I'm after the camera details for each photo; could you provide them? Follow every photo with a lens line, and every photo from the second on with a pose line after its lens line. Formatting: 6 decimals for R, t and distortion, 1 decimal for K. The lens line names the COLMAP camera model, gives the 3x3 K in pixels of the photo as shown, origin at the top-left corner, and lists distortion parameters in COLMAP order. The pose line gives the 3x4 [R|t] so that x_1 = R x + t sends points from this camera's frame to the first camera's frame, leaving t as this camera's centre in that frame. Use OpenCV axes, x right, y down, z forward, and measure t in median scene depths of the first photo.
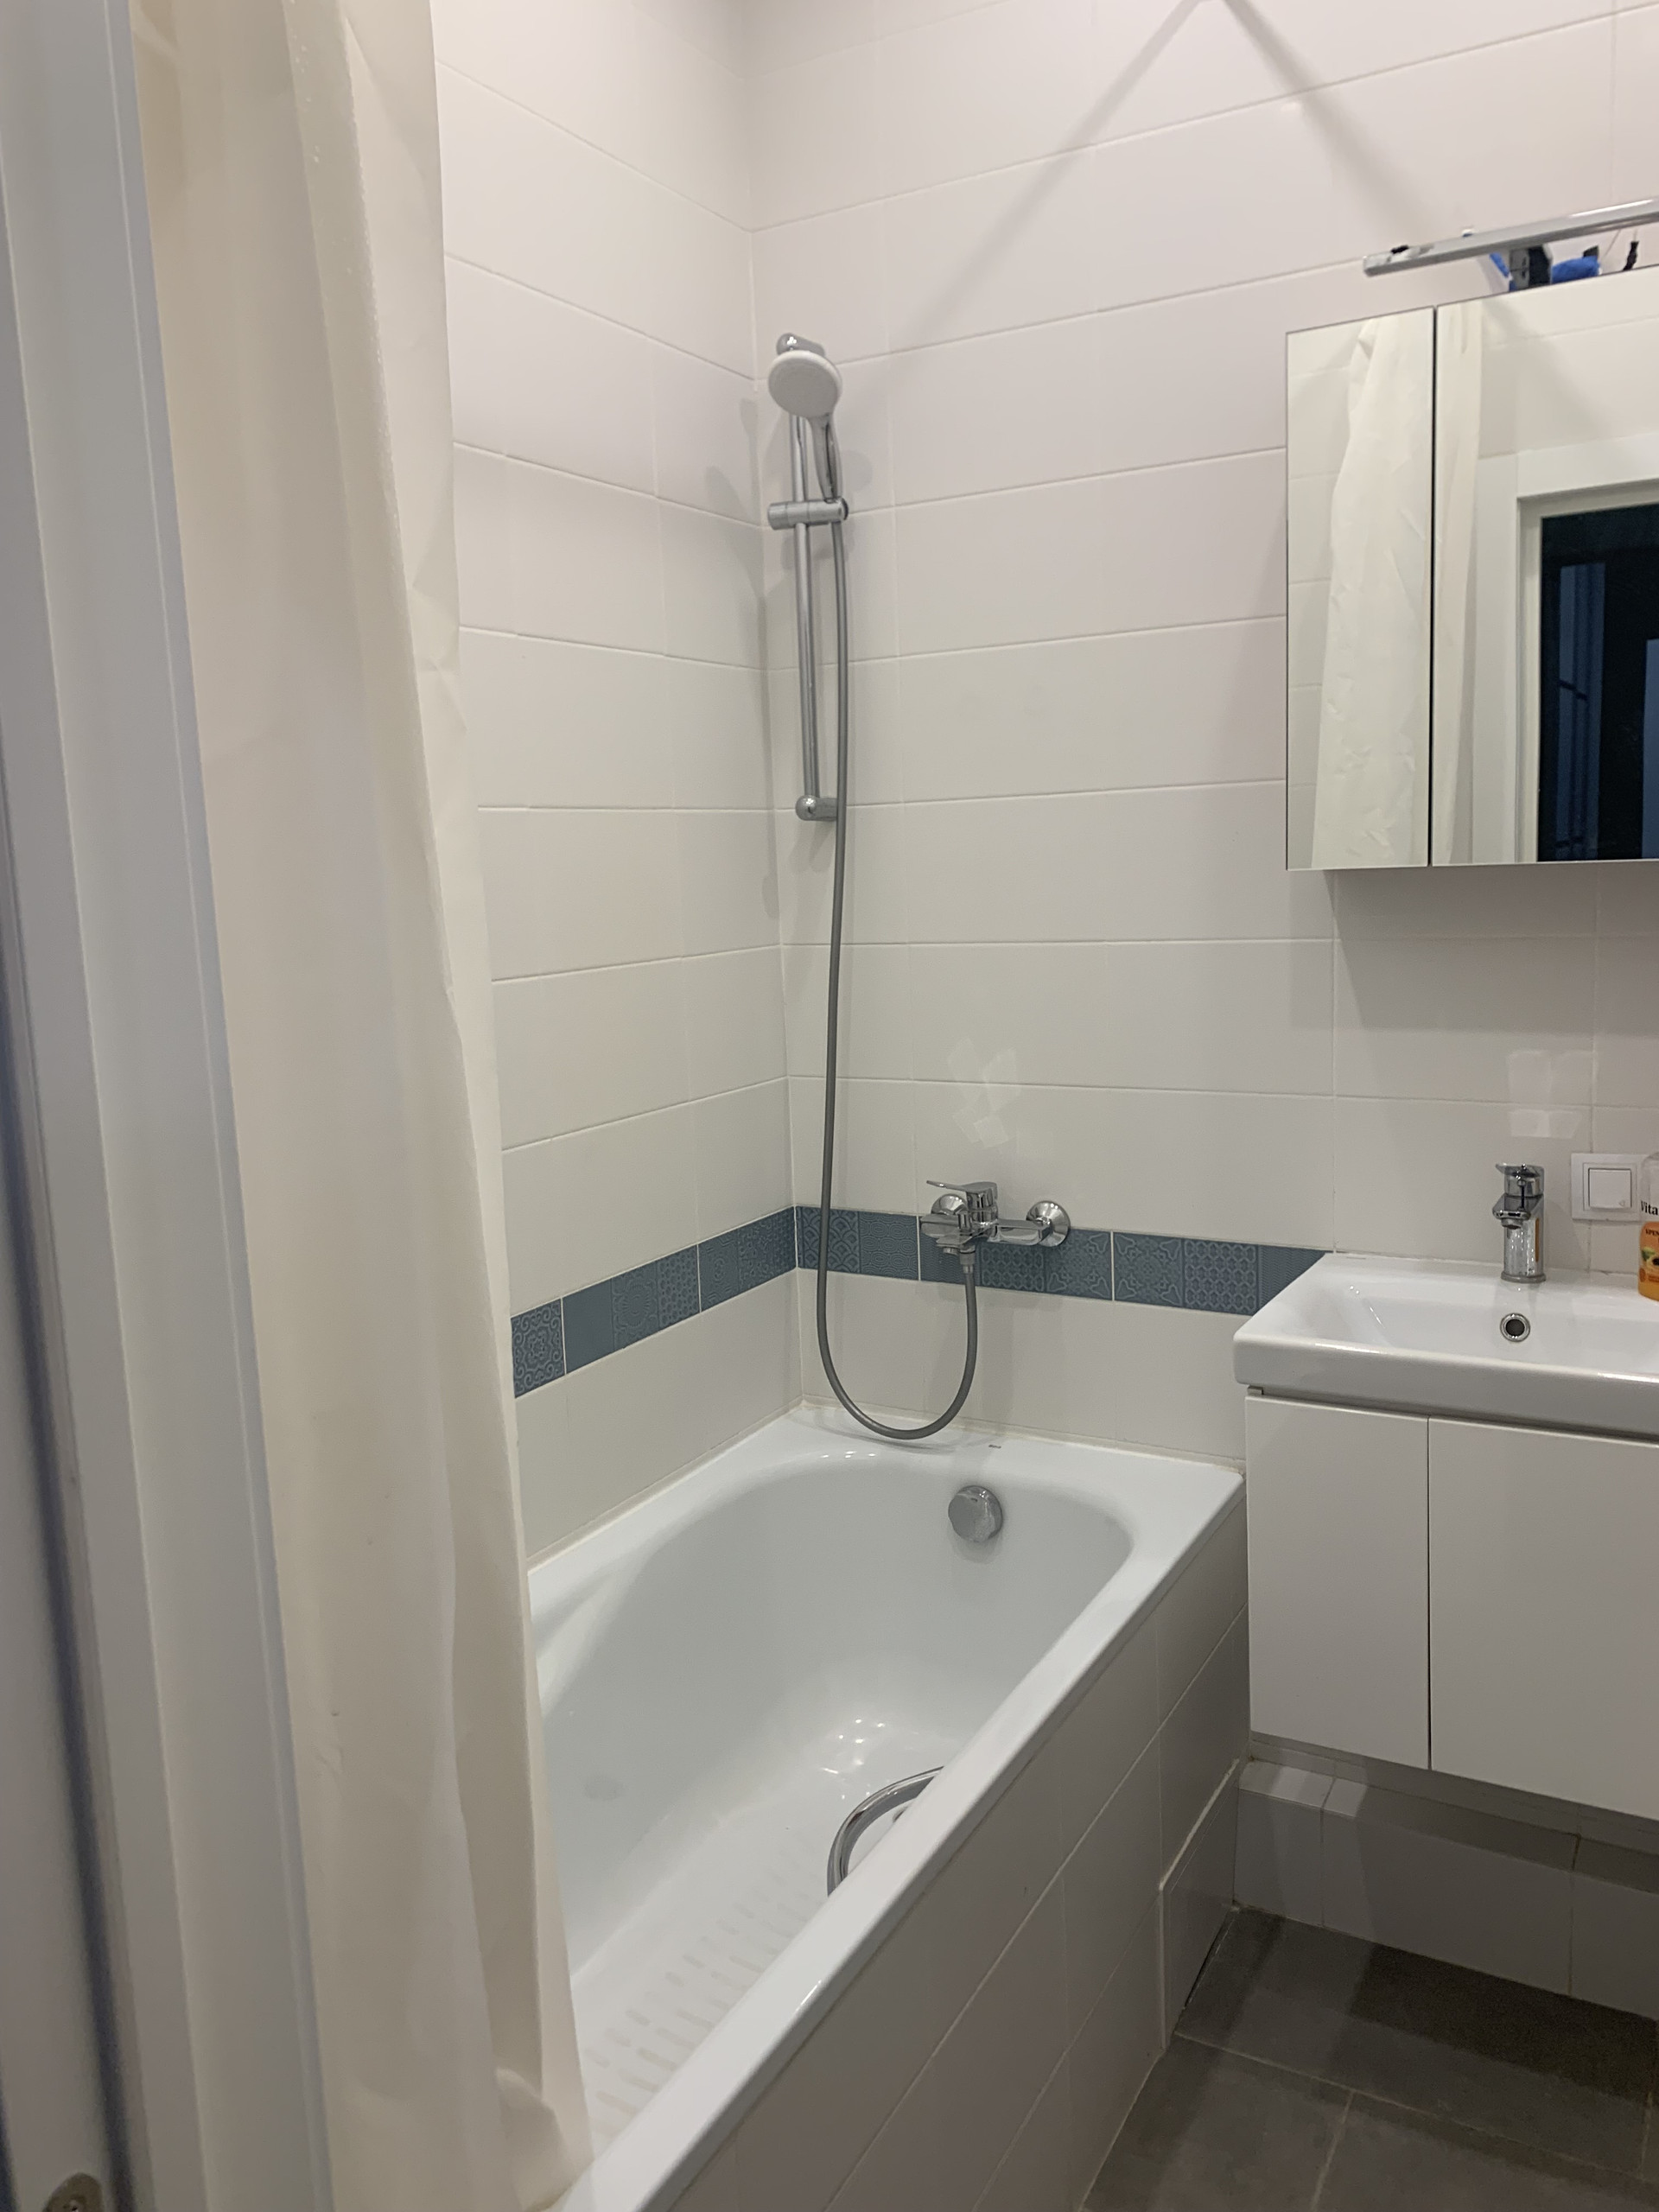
lens RADIAL K [[1676.3, 0, 826.0], [0, 1676.3, 1077.6], [0, 0, 1]] dist [0.042861, -0.049503]
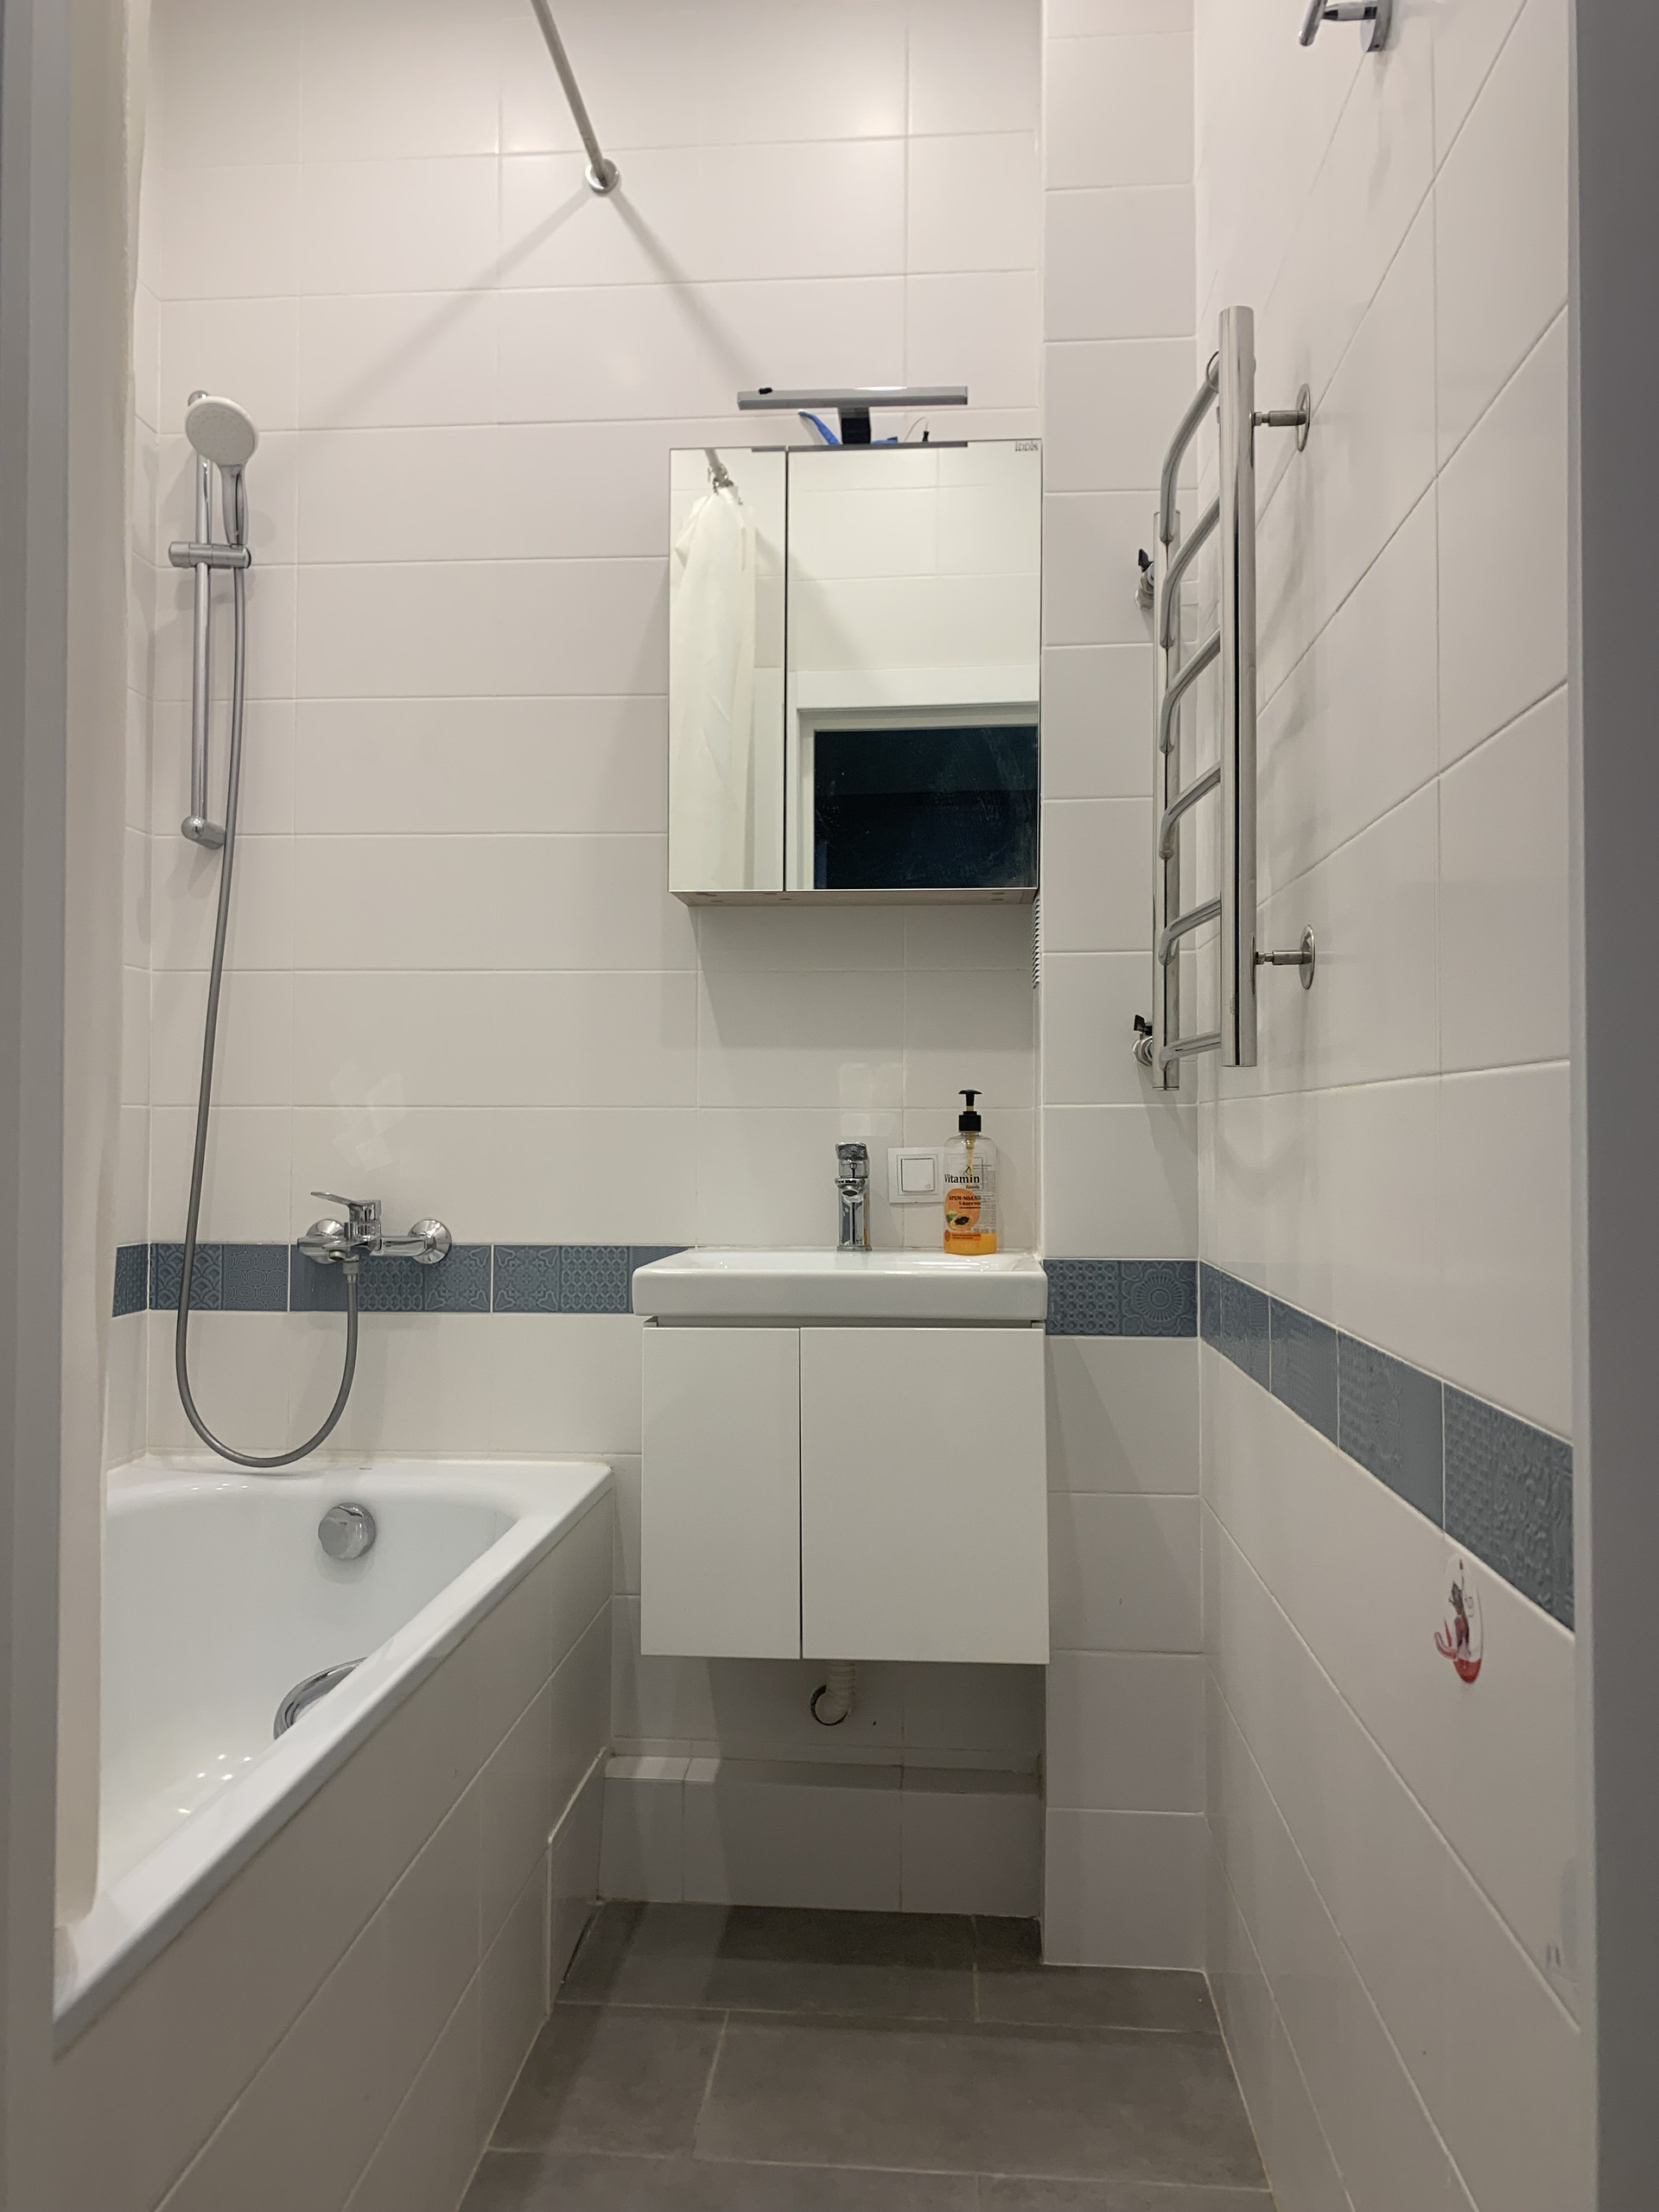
lens RADIAL K [[1676.3, 0, 822.8], [0, 1676.3, 1104.7], [0, 0, 1]] dist [0.042861, -0.049503]
pose [[0.901606, 0.056838, 0.428809, -0.103075], [0.017282, 0.985805, -0.167004, 0.191470], [-0.432214, 0.157983, 0.887825, -0.041359]]
